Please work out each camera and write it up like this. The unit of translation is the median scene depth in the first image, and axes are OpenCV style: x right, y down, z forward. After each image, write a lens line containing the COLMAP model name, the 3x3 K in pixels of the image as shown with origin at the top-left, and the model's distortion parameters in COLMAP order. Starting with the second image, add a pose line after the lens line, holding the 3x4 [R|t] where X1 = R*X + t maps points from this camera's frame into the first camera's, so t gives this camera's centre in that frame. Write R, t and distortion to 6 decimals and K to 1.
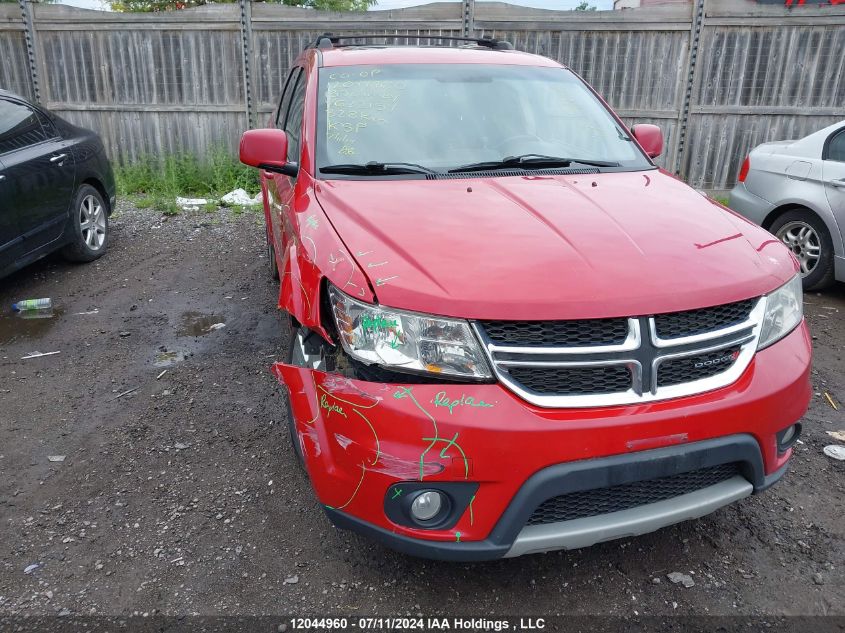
lens RADIAL K [[664.9, 0, 422.5], [0, 664.9, 316.5], [0, 0, 1]] dist [0.008003, -0.010787]
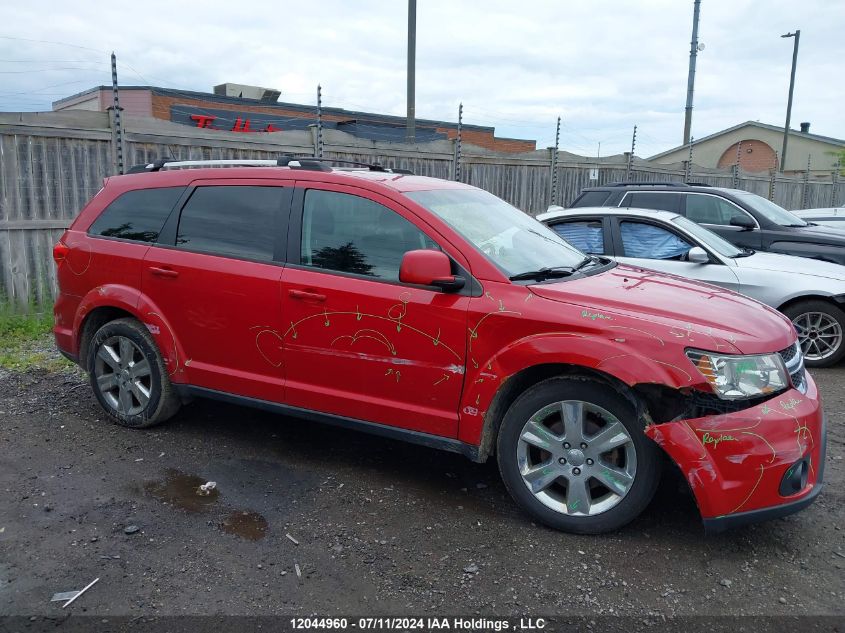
lens RADIAL K [[664.9, 0, 422.5], [0, 664.9, 316.5], [0, 0, 1]] dist [0.008003, -0.010787]
pose [[0.671760, -0.126877, 0.729822, -1.135637], [0.234334, 0.971025, -0.046882, -0.140402], [-0.702727, 0.202515, 0.682028, 0.333037]]
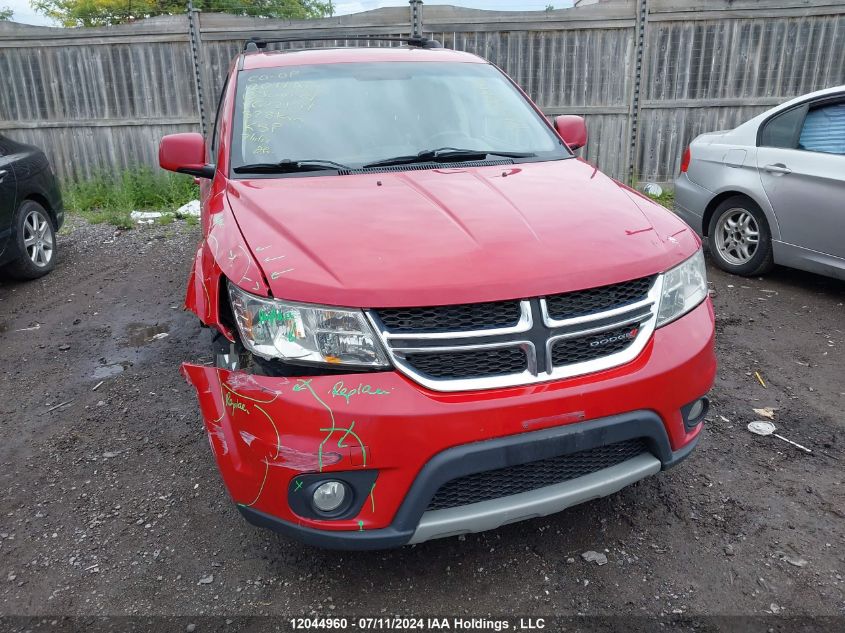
lens RADIAL K [[664.9, 0, 422.5], [0, 664.9, 316.5], [0, 0, 1]] dist [0.008003, -0.010787]
pose [[0.998584, -0.045196, 0.028072, 0.090411], [0.045477, 0.998921, -0.009453, 0.020785], [-0.027614, 0.010717, 0.999561, -0.005407]]
